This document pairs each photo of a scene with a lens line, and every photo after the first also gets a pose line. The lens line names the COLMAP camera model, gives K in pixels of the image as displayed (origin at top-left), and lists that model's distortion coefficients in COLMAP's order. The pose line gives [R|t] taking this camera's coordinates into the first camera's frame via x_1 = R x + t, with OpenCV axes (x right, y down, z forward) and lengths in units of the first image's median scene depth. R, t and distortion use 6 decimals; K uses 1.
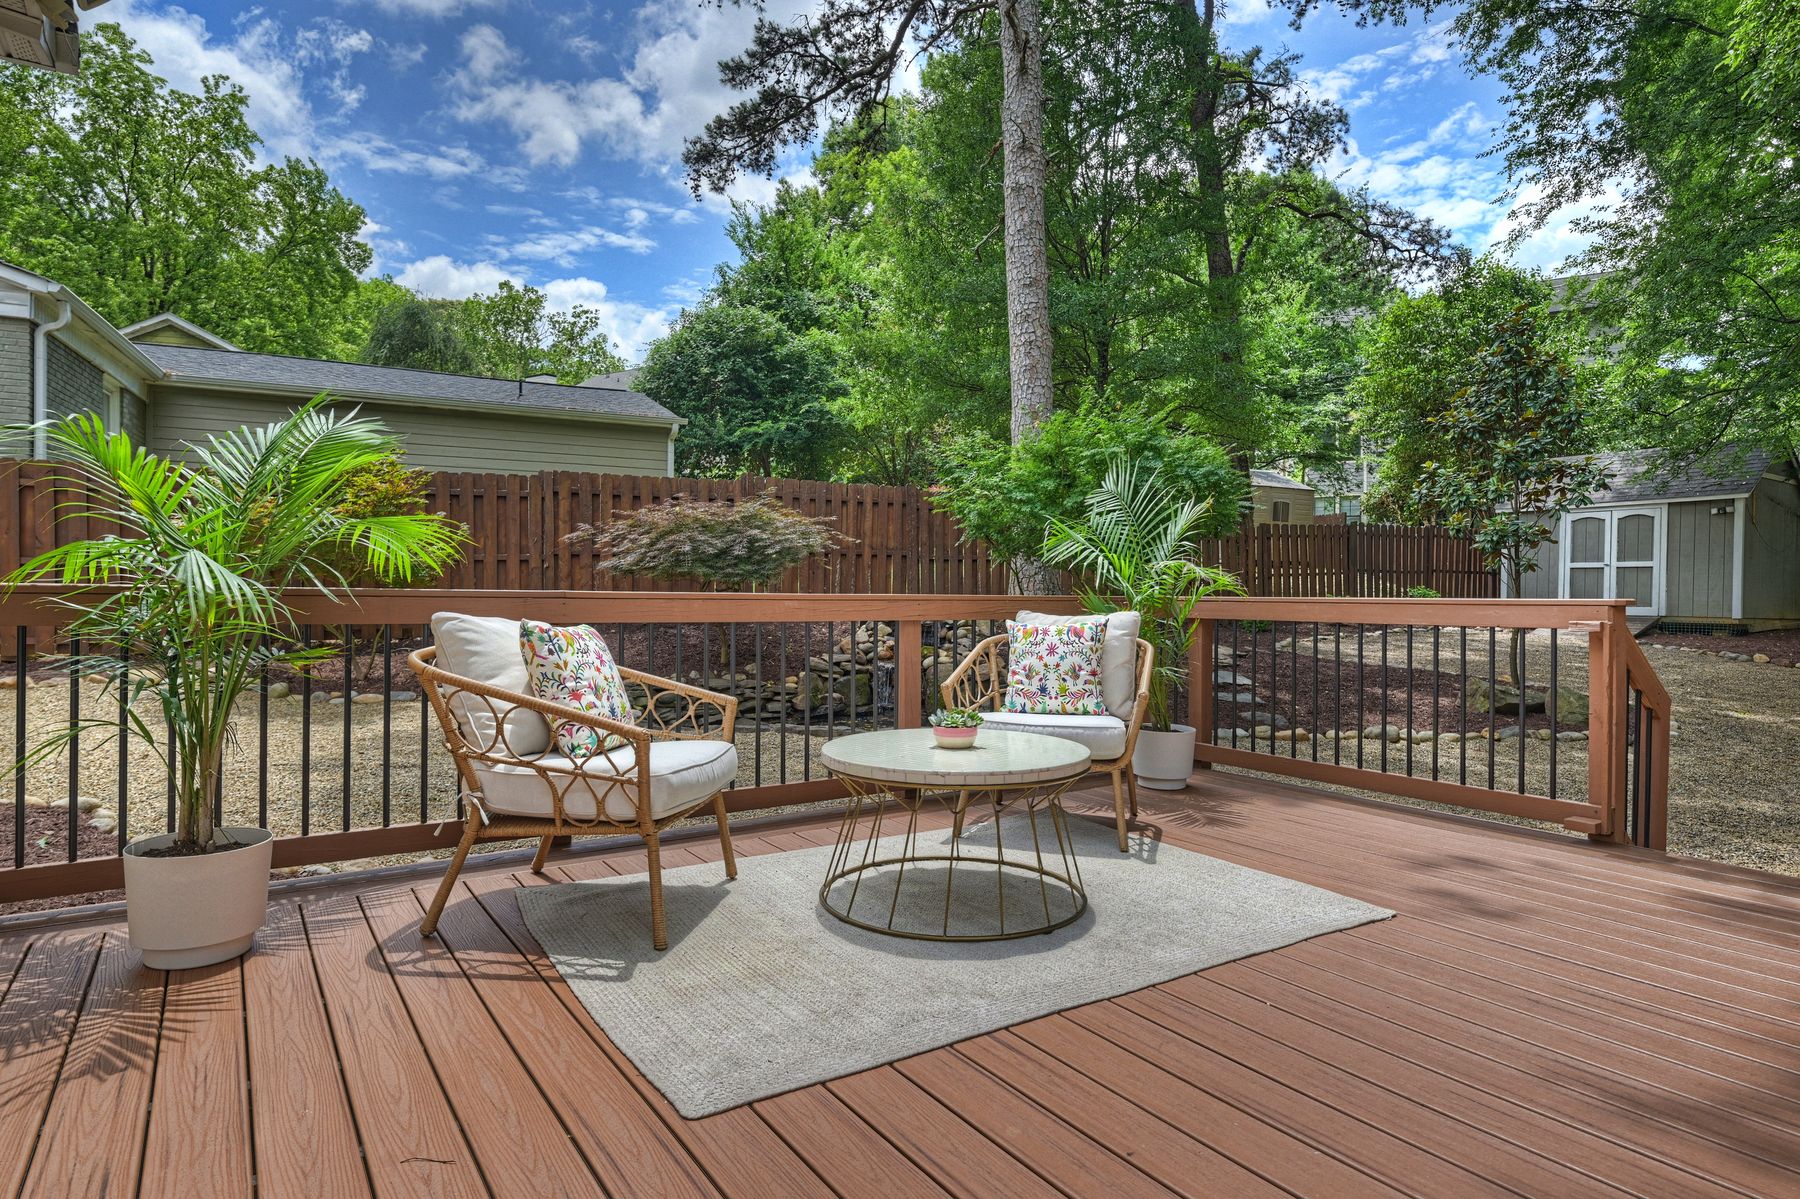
lens RADIAL K [[997.3, 0, 900.0], [0, 997.3, 599.5], [0, 0, 1]] dist [-0.001240, 0.001093]
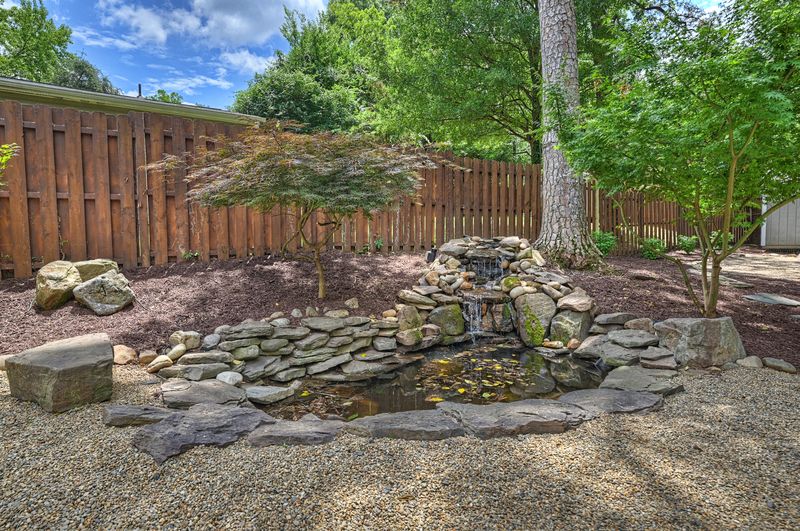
lens RADIAL K [[443.2, 0, 400.0], [0, 443.2, 265.5], [0, 0, 1]] dist [-0.001240, 0.001093]
pose [[0.994732, -0.018692, 0.100792, -0.095517], [0.014759, 0.999106, 0.039626, 0.009176], [-0.101443, -0.037930, 0.994118, 0.363836]]
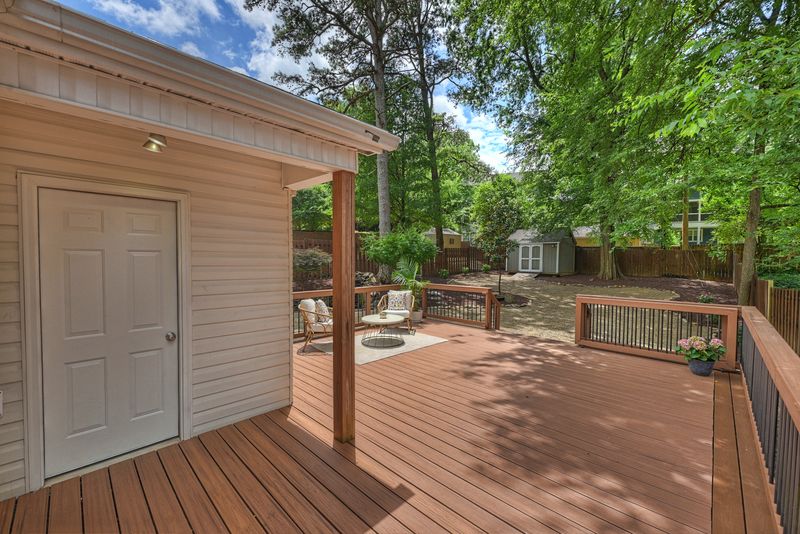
lens RADIAL K [[324.2, 0, 400.0], [0, 324.2, 267.0], [0, 0, 1]] dist [-0.003103, -0.000409]
pose [[0.981092, -0.005858, 0.193453, -0.036520], [0.001633, 0.999757, 0.021991, -0.033785], [-0.193535, -0.021259, 0.980863, -0.158272]]
